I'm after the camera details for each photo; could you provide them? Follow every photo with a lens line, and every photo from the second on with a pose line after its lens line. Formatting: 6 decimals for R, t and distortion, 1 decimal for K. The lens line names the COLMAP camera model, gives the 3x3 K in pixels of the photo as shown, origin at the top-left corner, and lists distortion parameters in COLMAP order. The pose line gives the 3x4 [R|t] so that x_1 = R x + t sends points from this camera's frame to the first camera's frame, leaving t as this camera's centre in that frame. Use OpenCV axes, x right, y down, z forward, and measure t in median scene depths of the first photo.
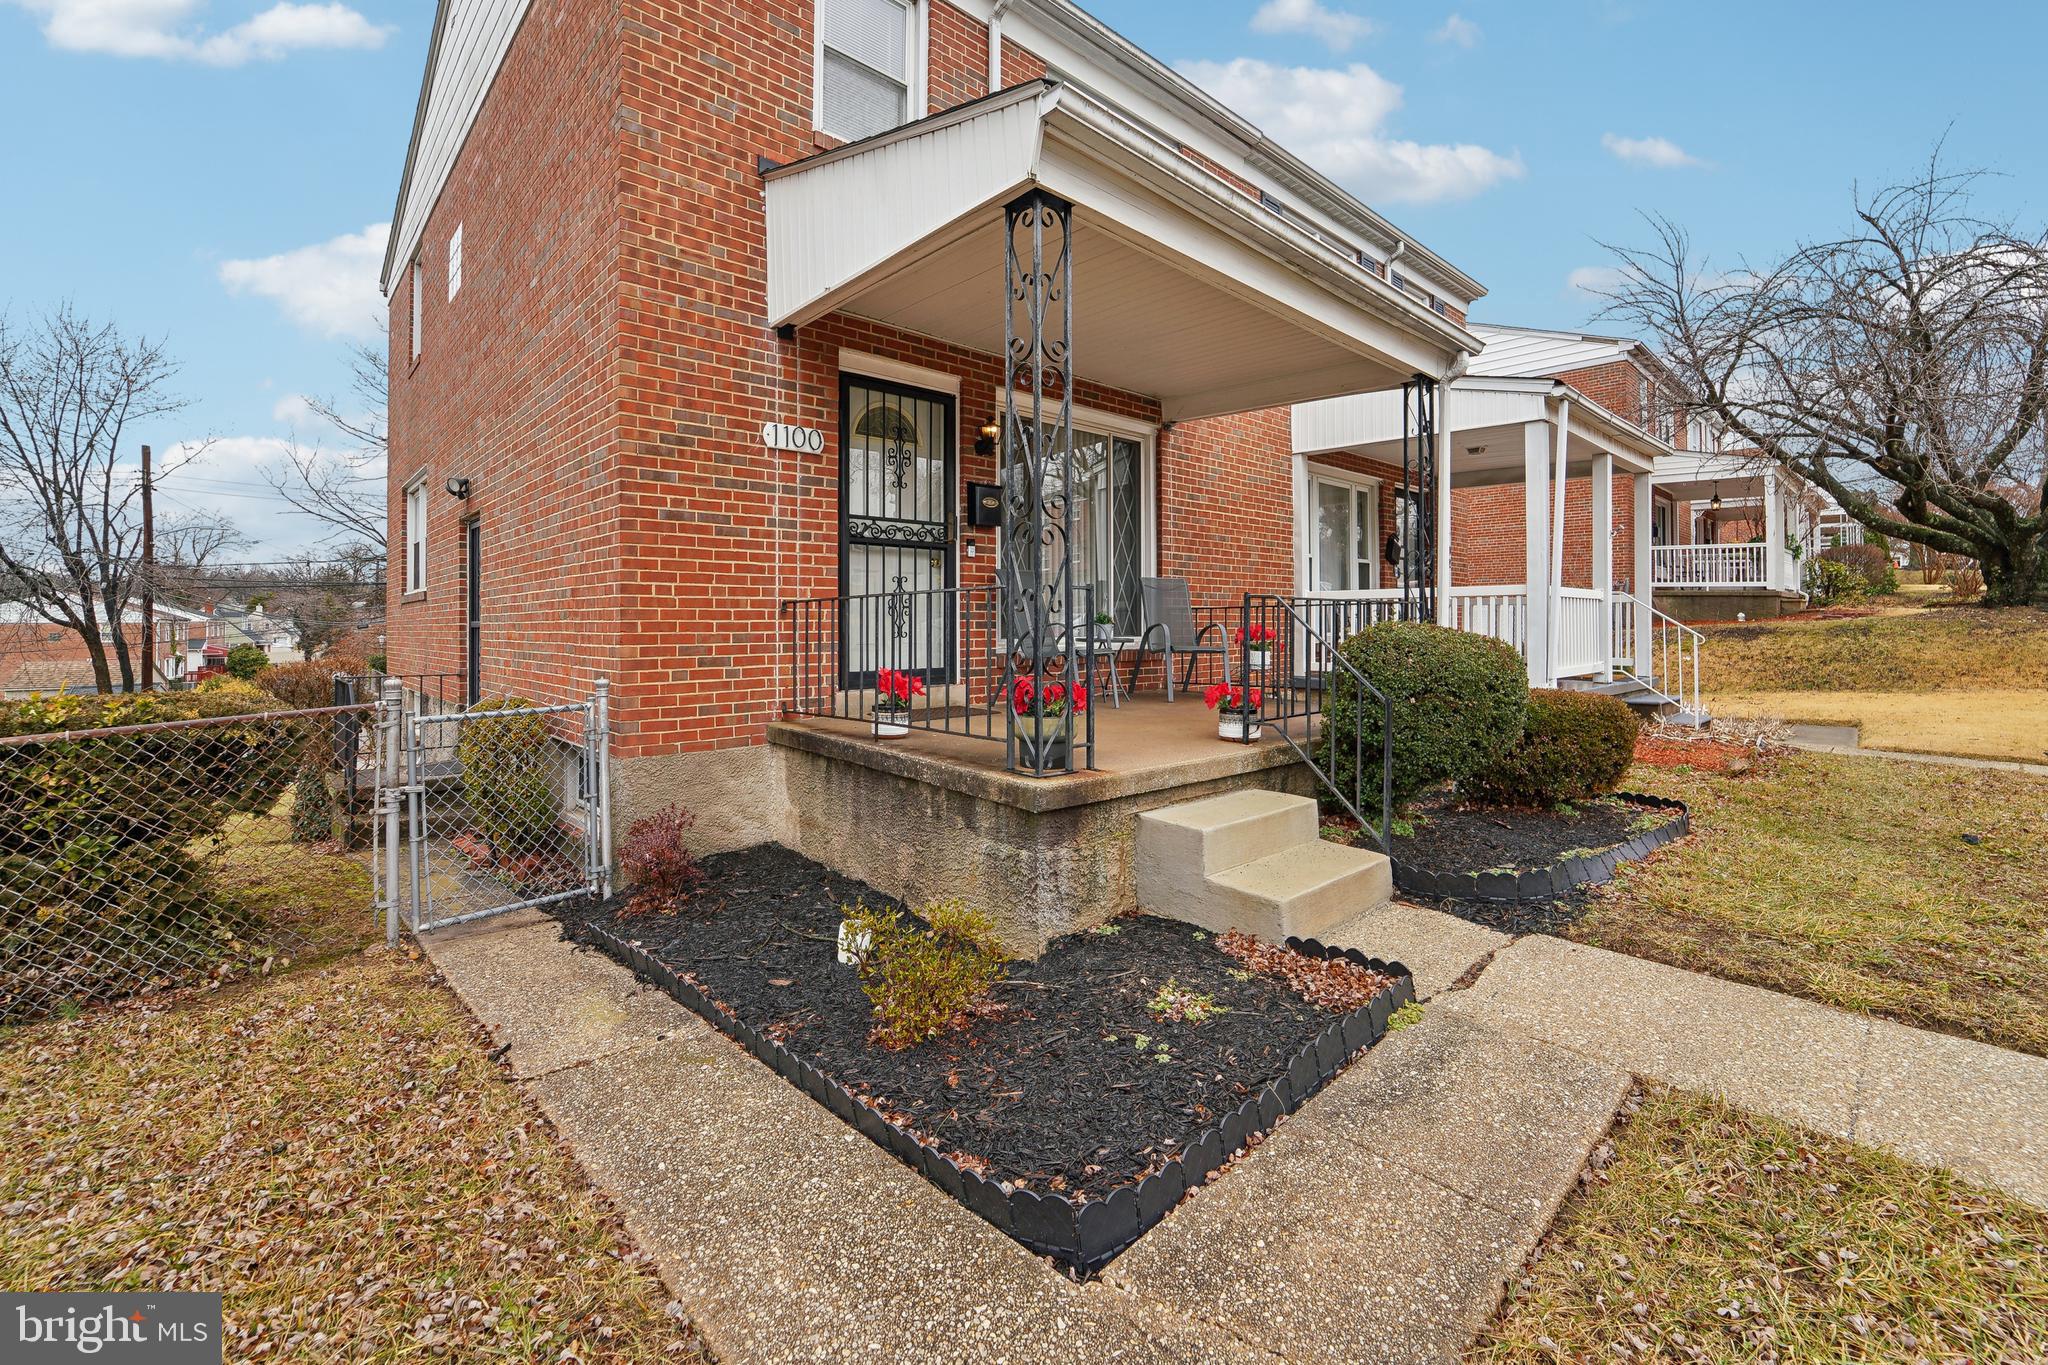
lens RADIAL K [[864.5, 0, 1022.8], [0, 864.5, 614.9], [0, 0, 1]] dist [-0.015640, -0.000539]
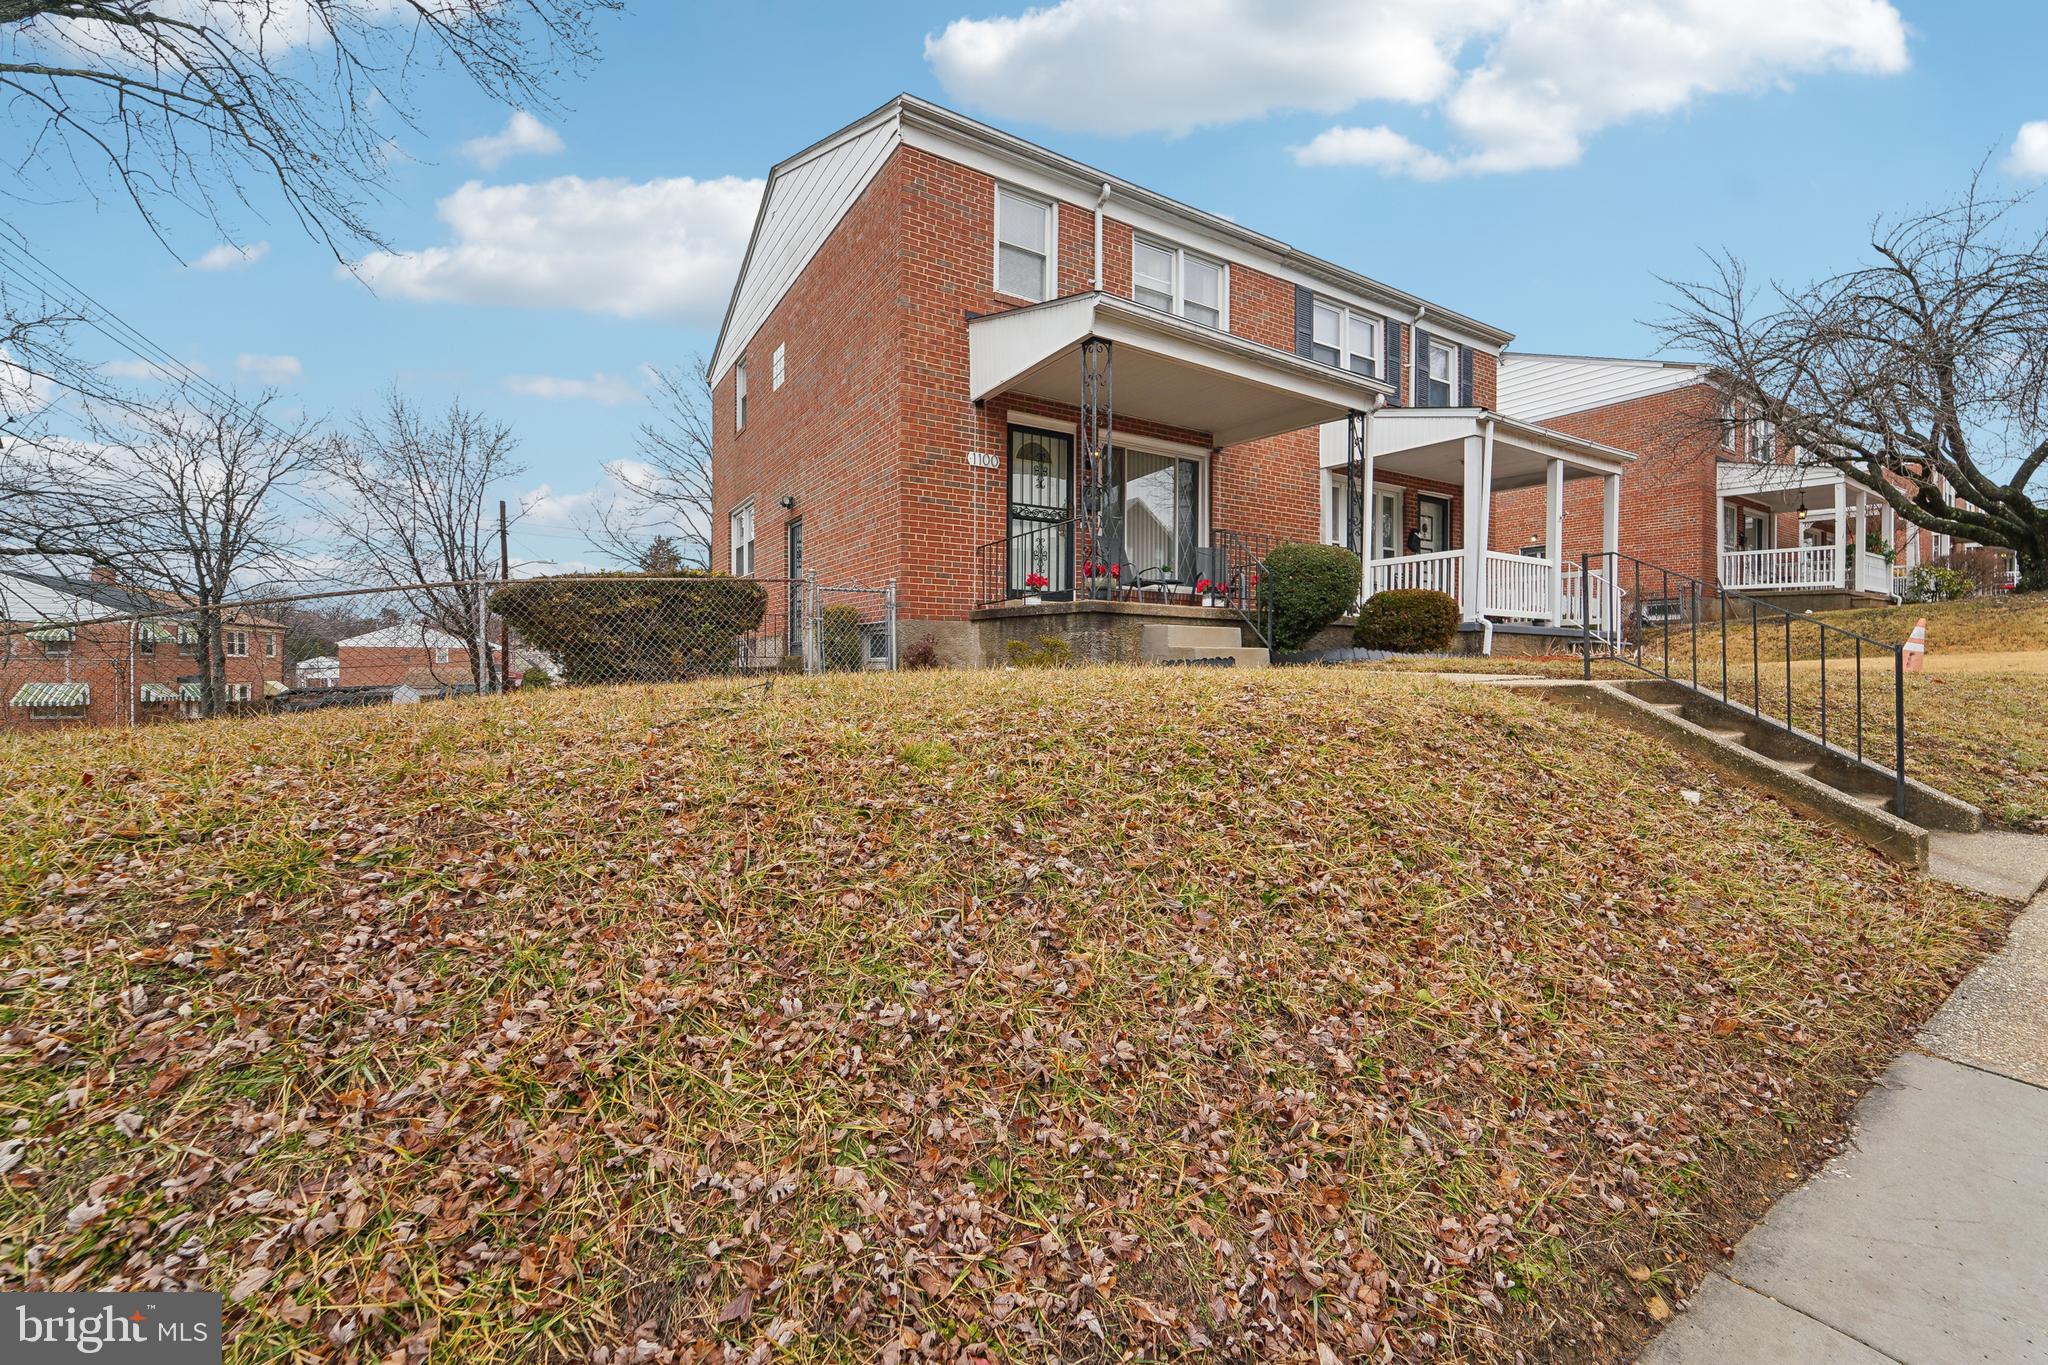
lens RADIAL K [[831.3, 0, 1028.8], [0, 831.3, 679.7], [0, 0, 1]] dist [-0.013856, -0.000371]
pose [[0.983465, 0.009632, -0.180840, 0.144989], [-0.004836, 0.999625, 0.026943, 0.199076], [0.181032, -0.025623, 0.983143, -0.686257]]
